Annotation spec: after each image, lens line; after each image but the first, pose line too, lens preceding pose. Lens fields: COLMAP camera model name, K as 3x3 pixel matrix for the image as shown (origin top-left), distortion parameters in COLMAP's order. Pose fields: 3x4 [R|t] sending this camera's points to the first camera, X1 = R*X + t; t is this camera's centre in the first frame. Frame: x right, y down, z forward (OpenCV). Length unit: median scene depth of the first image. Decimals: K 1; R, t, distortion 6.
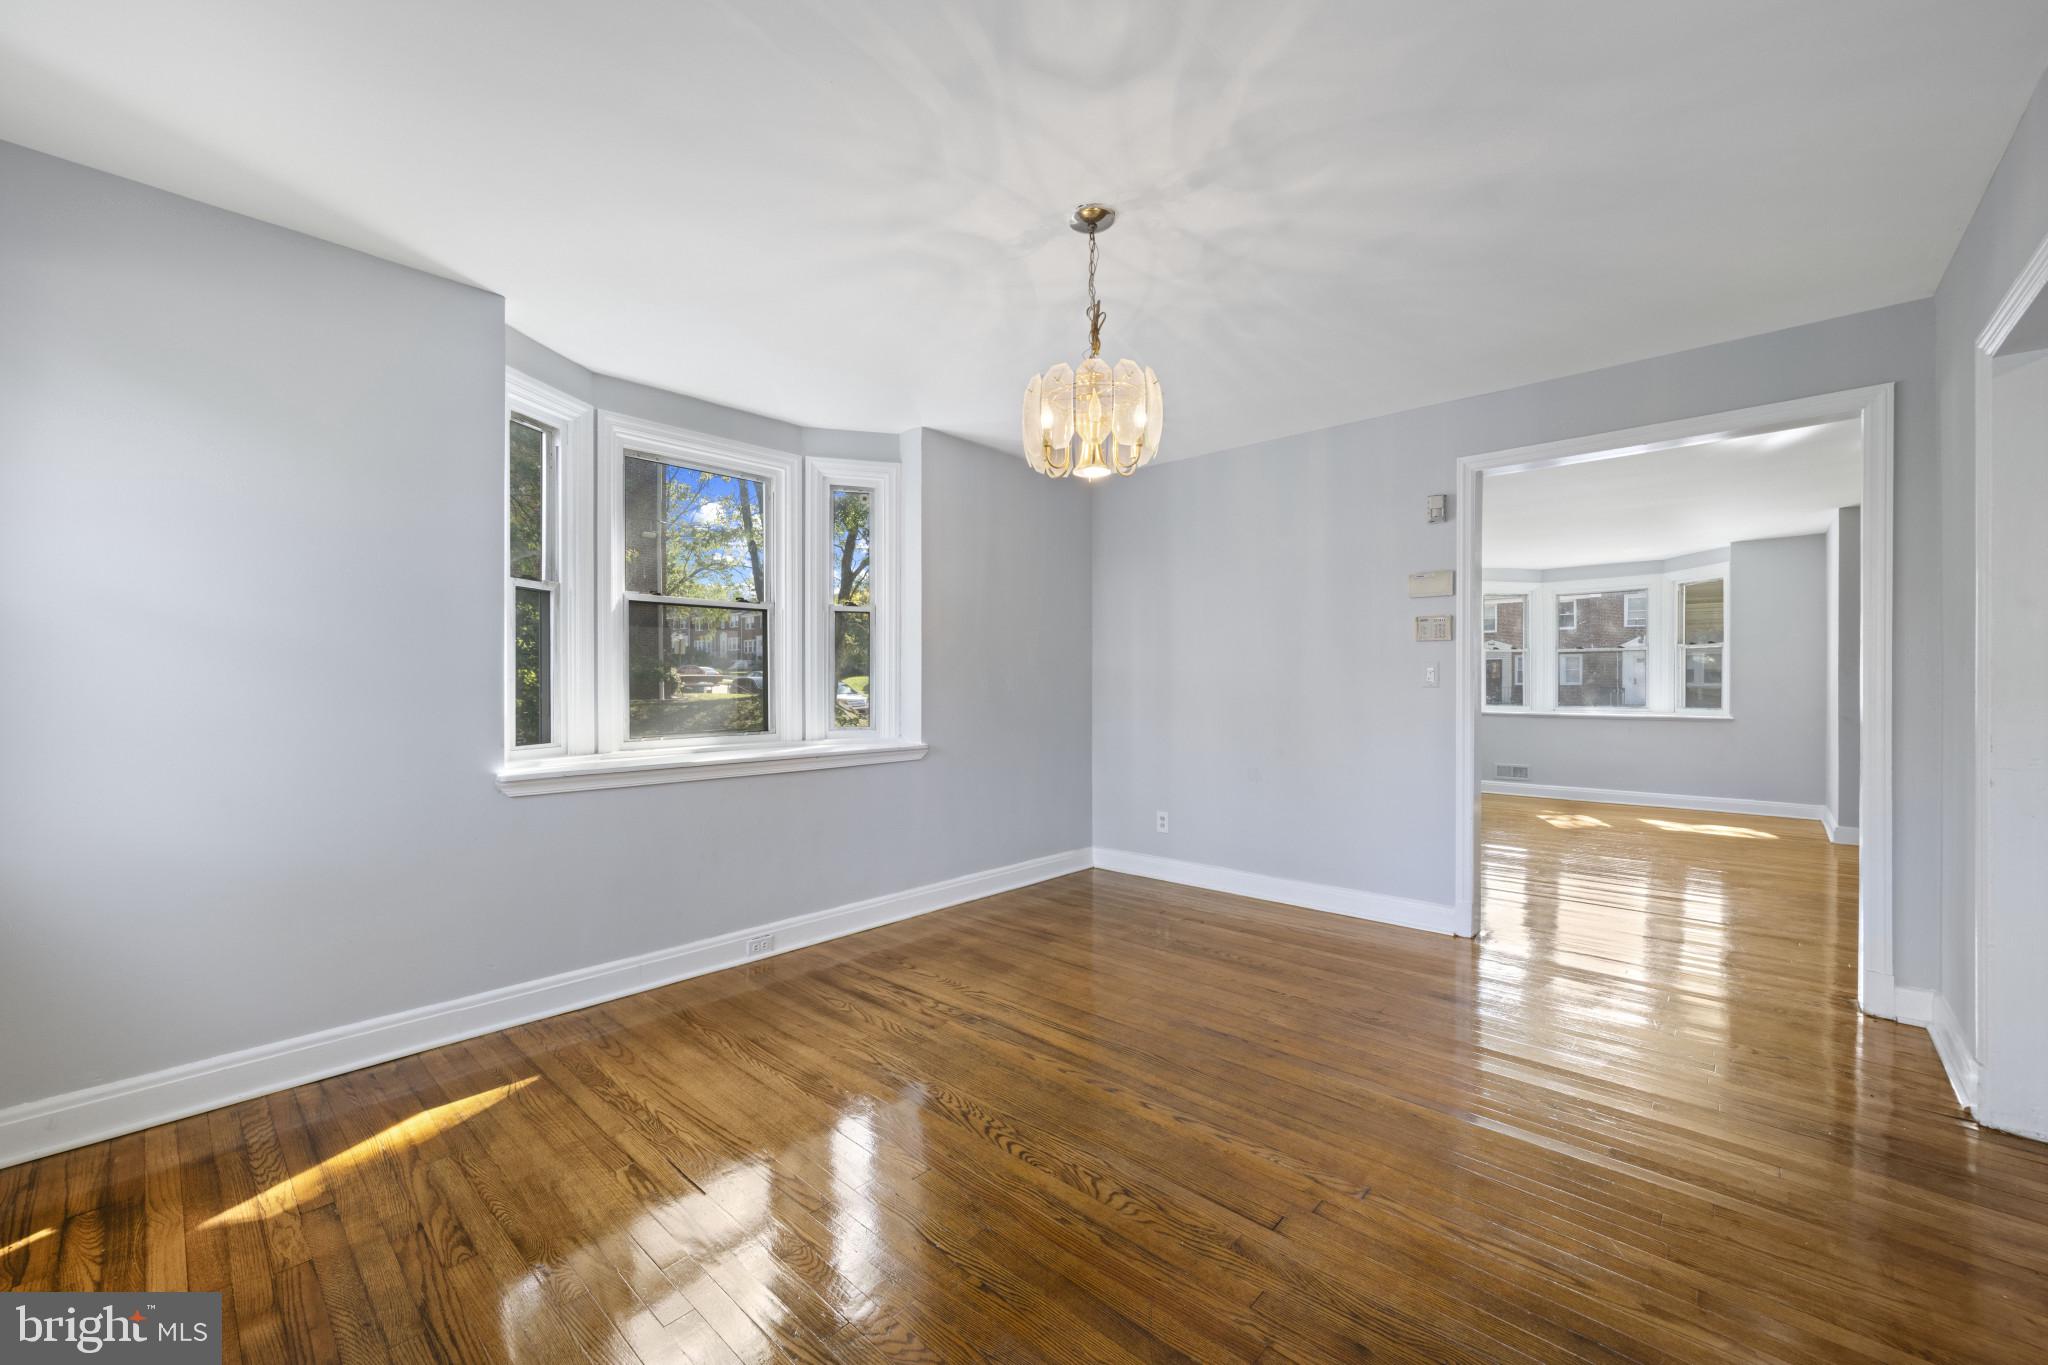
lens RADIAL K [[804.1, 0, 1024.0], [0, 804.1, 682.5], [0, 0, 1]] dist [-0.000187, -0.000017]
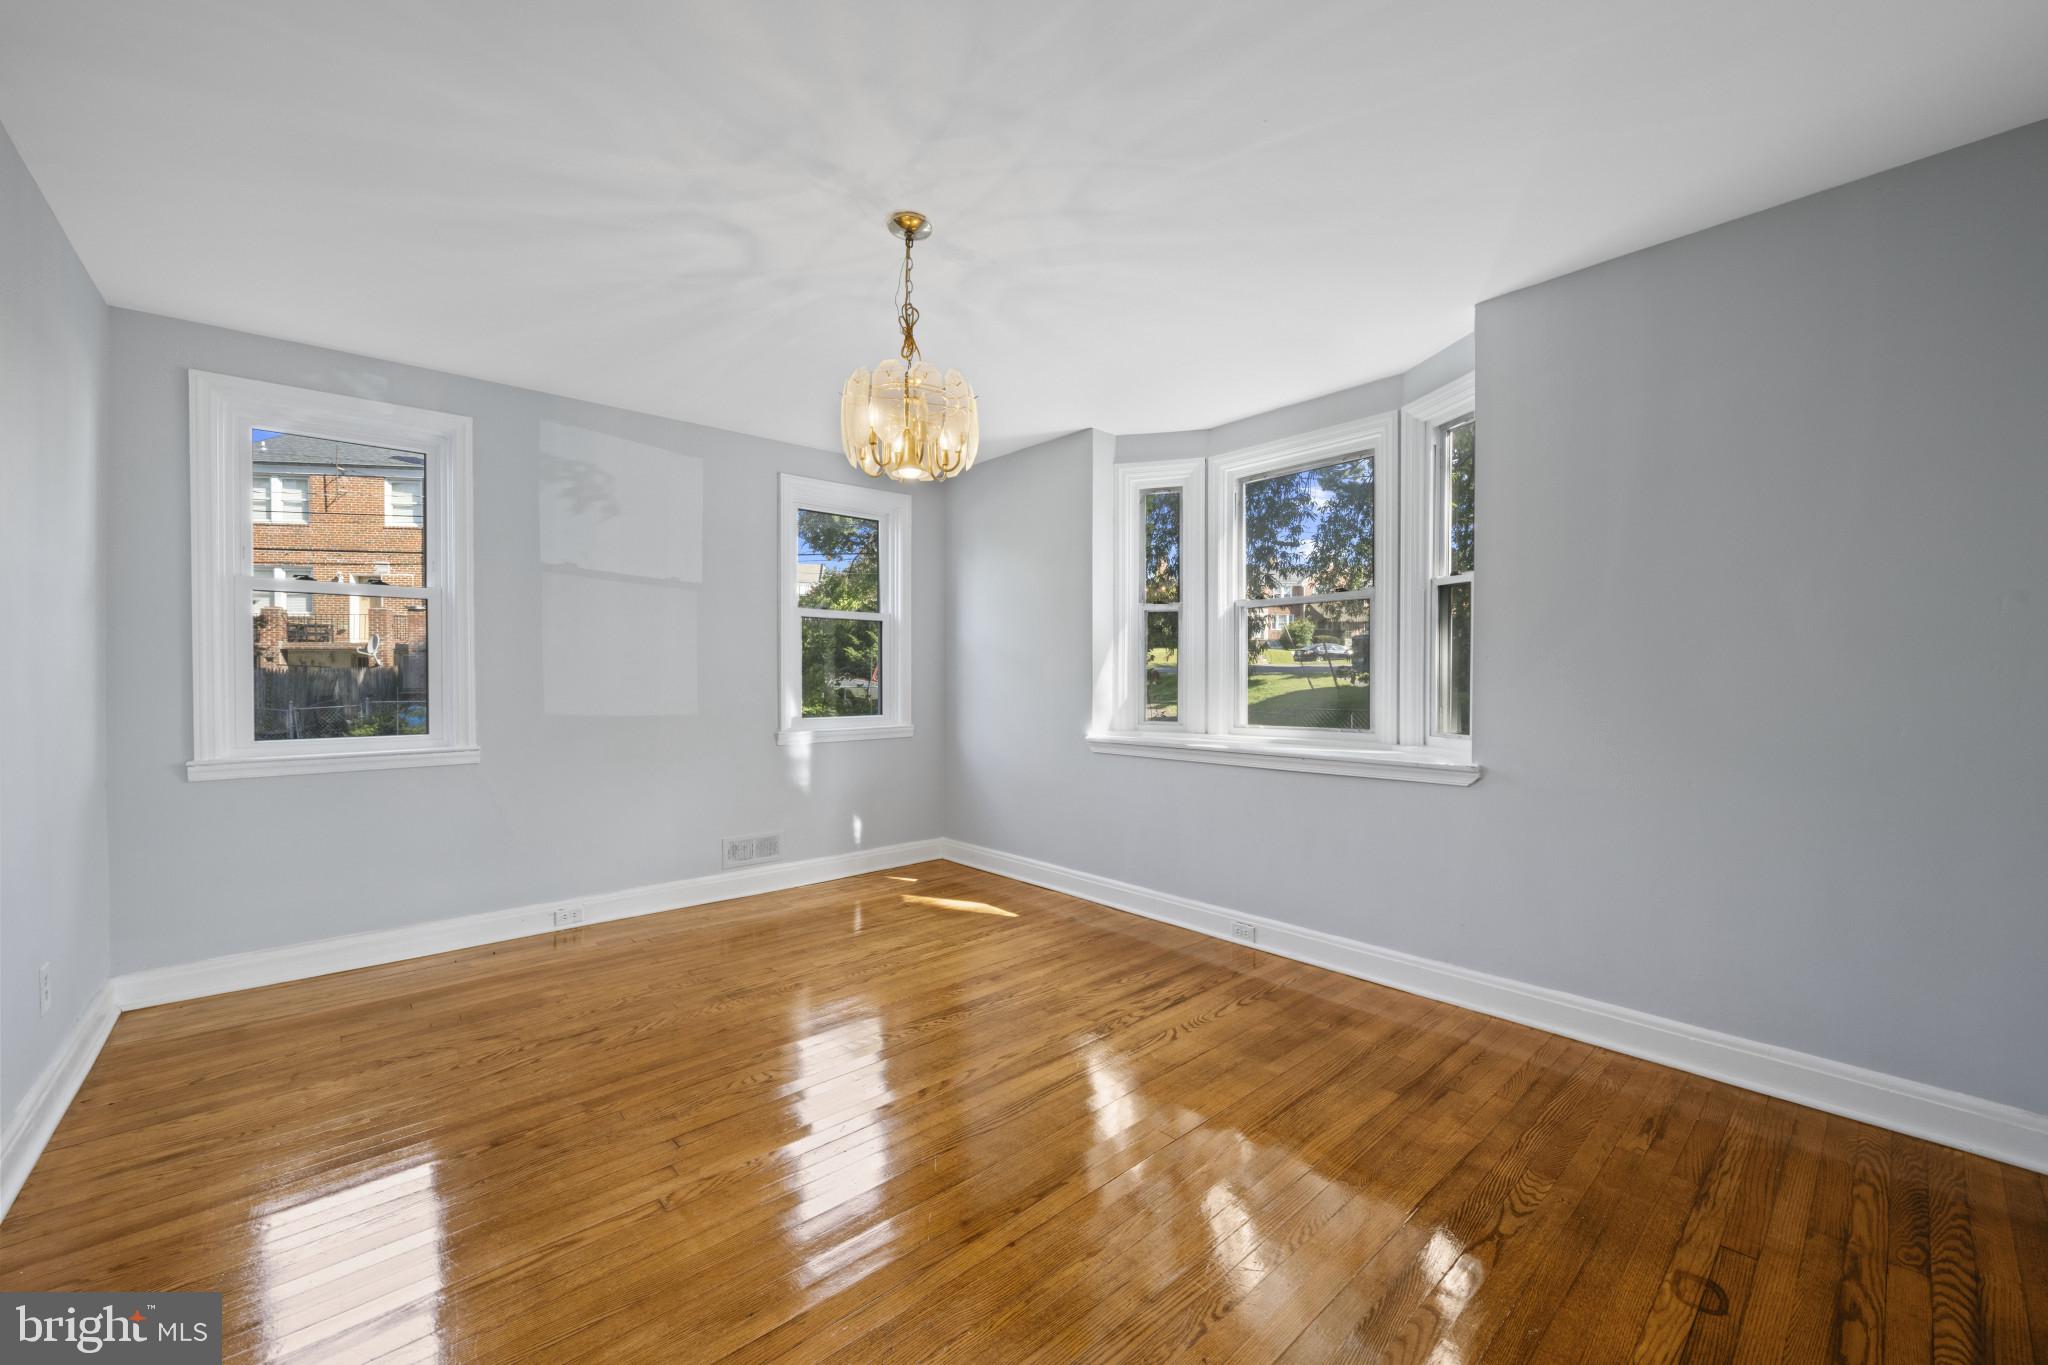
lens RADIAL K [[796.0, 0, 1024.0], [0, 796.0, 682.5], [0, 0, 1]] dist [-0.000256, -0.000042]
pose [[-0.104192, 0.006436, -0.994536, 0.853030], [0.005734, 0.999966, 0.005870, -0.000993], [0.994541, -0.005091, -0.104225, 0.984382]]
